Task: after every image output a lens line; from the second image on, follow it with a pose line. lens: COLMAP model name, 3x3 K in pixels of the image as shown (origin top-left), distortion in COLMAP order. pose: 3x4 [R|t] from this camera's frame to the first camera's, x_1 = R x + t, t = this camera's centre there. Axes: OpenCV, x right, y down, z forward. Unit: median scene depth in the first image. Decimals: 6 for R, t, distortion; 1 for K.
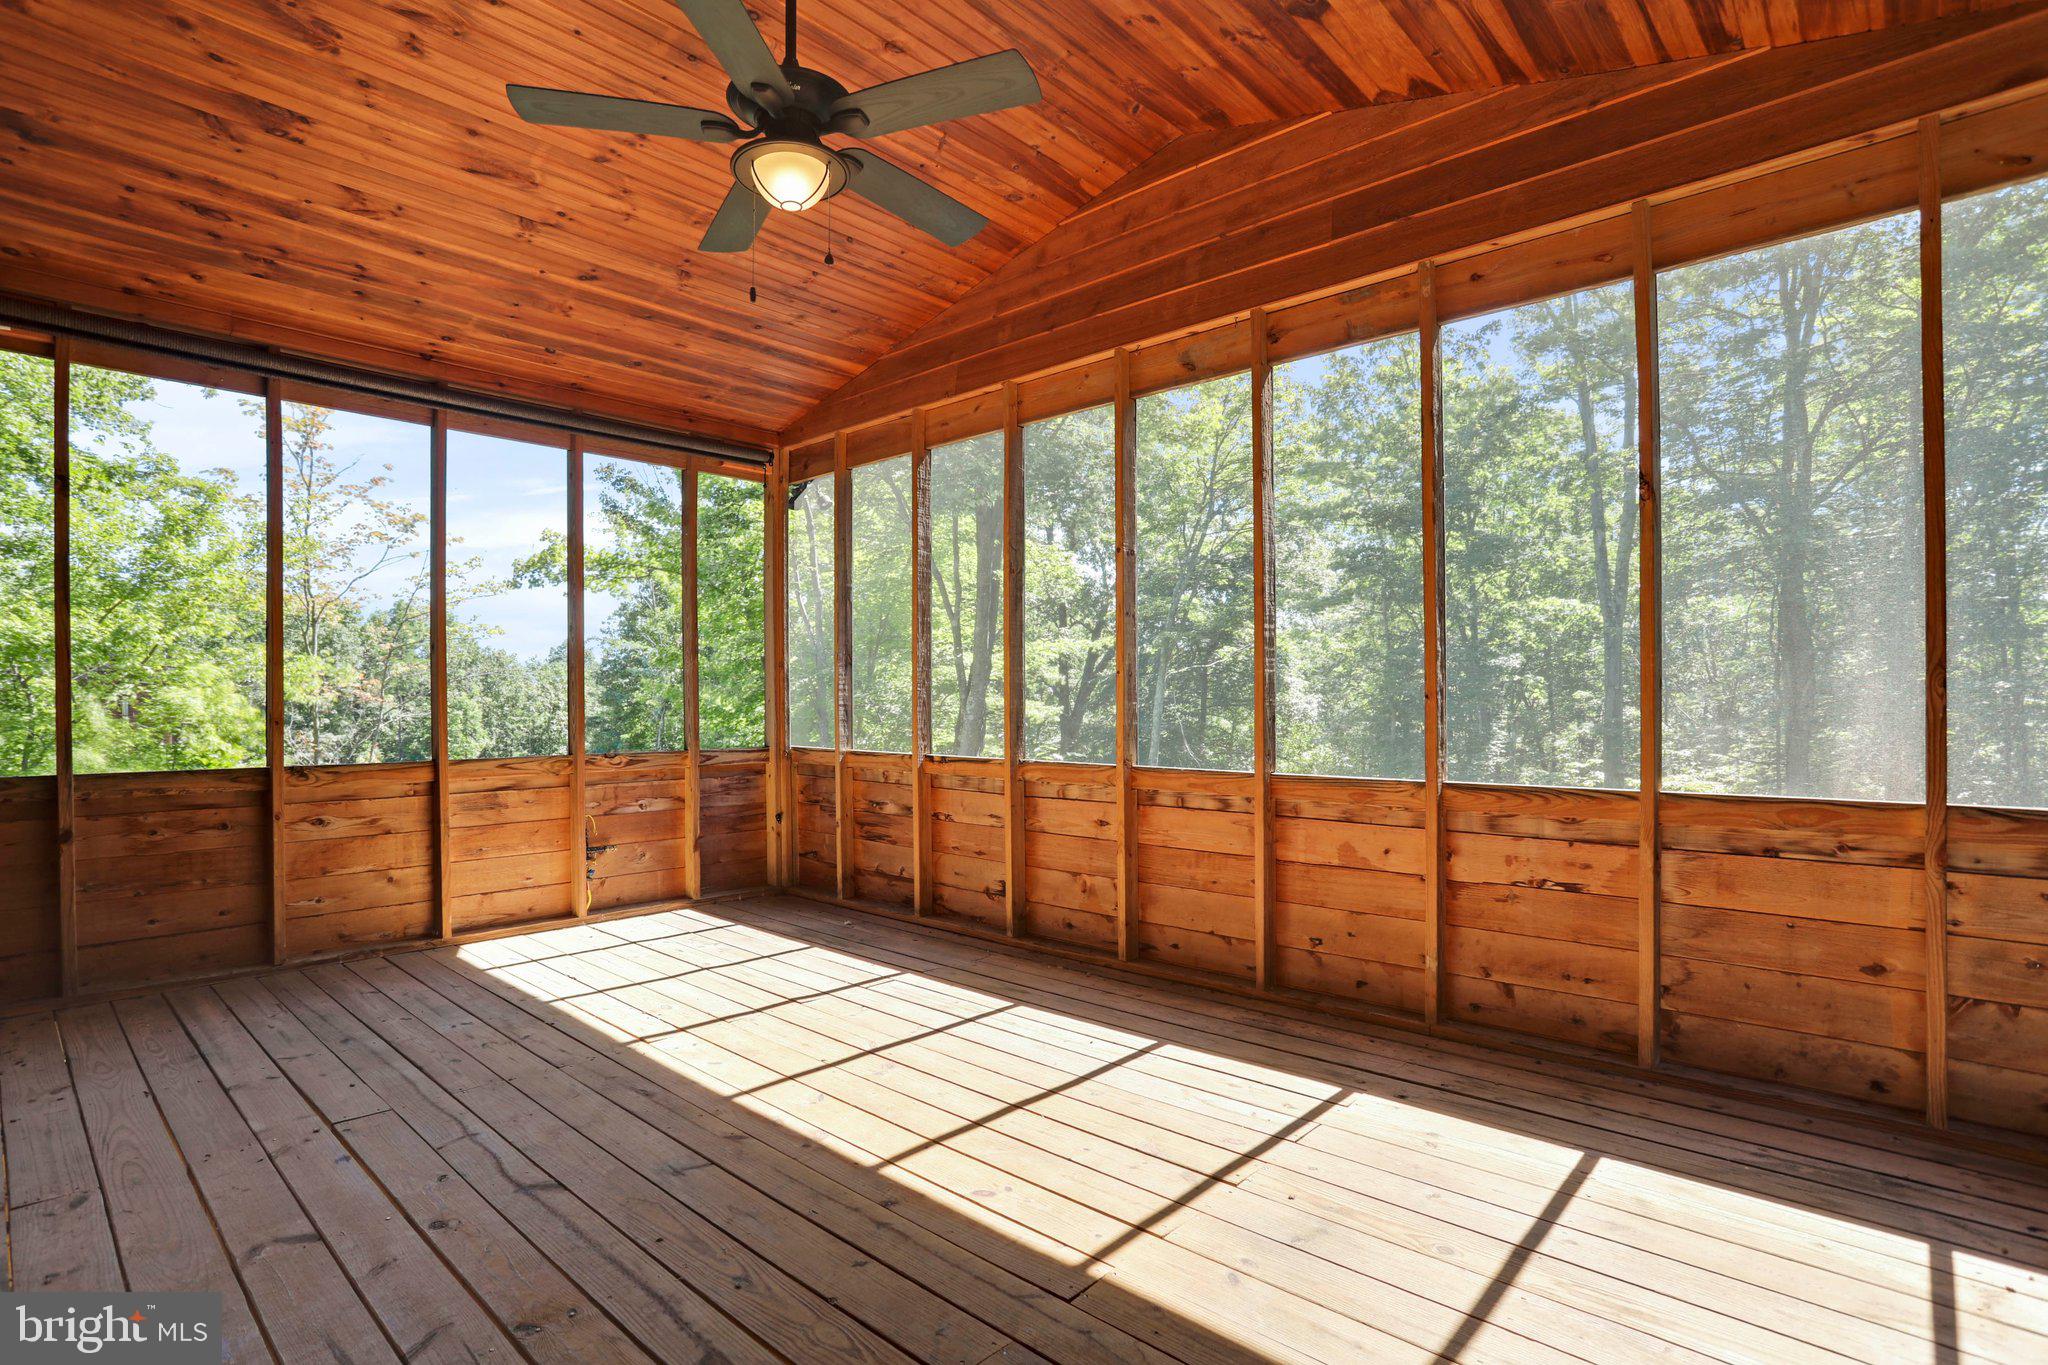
lens RADIAL K [[973.9, 0, 1023.5], [0, 973.9, 694.8], [0, 0, 1]] dist [-0.013942, 0.005633]
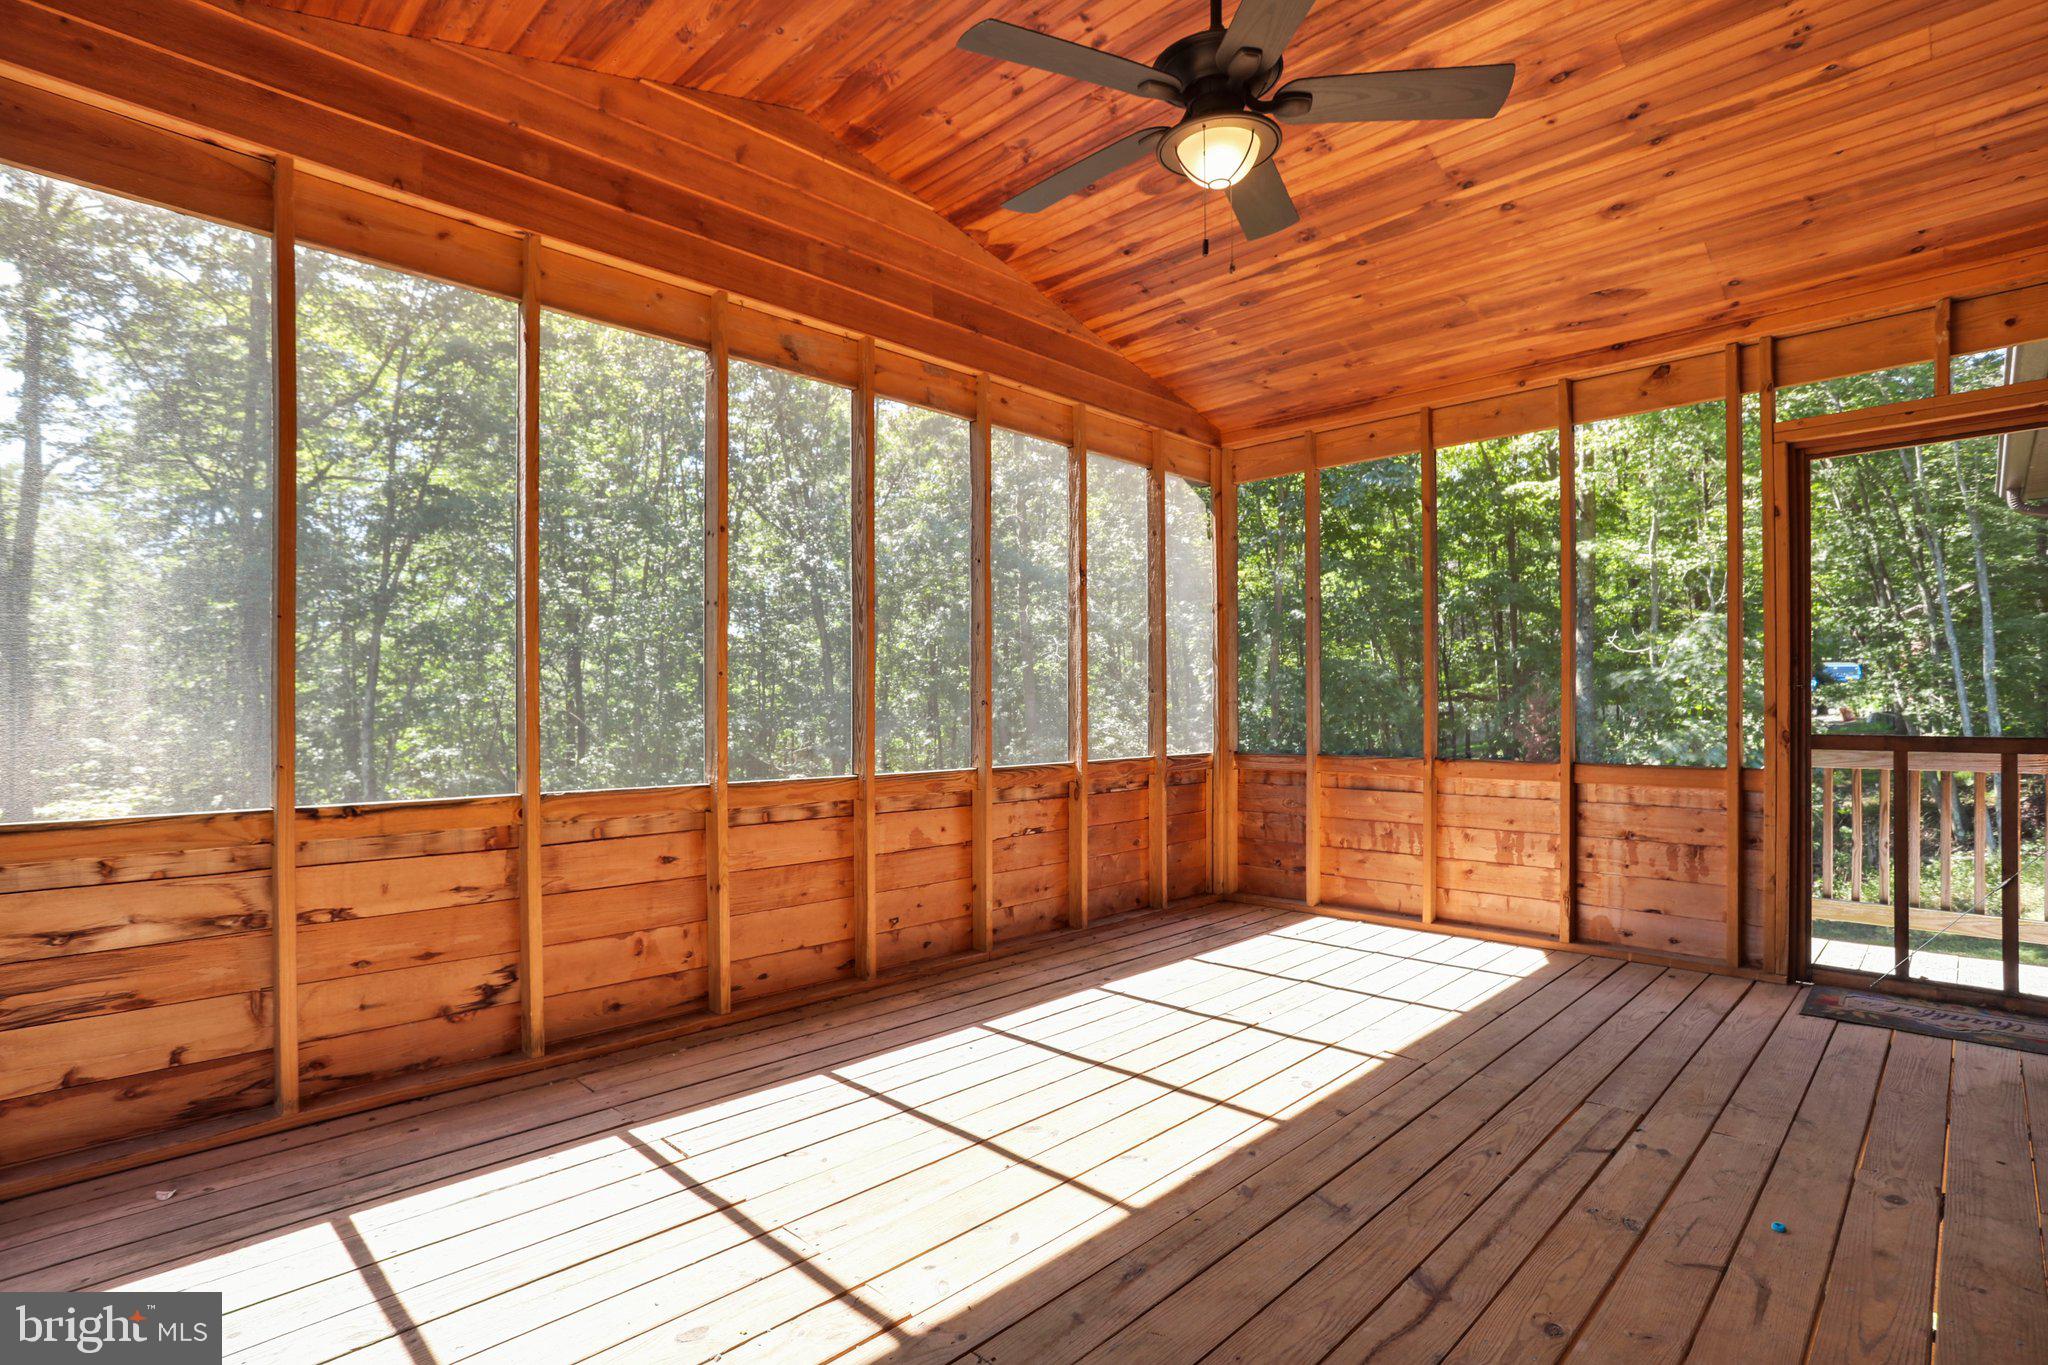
lens RADIAL K [[973.9, 0, 1034.8], [0, 973.9, 694.1], [0, 0, 1]] dist [-0.013942, 0.005633]
pose [[0.080232, 0.016223, 0.996644, -0.866132], [-0.004079, 0.999865, -0.015947, 0.009036], [-0.996768, -0.002786, 0.080287, 0.797856]]
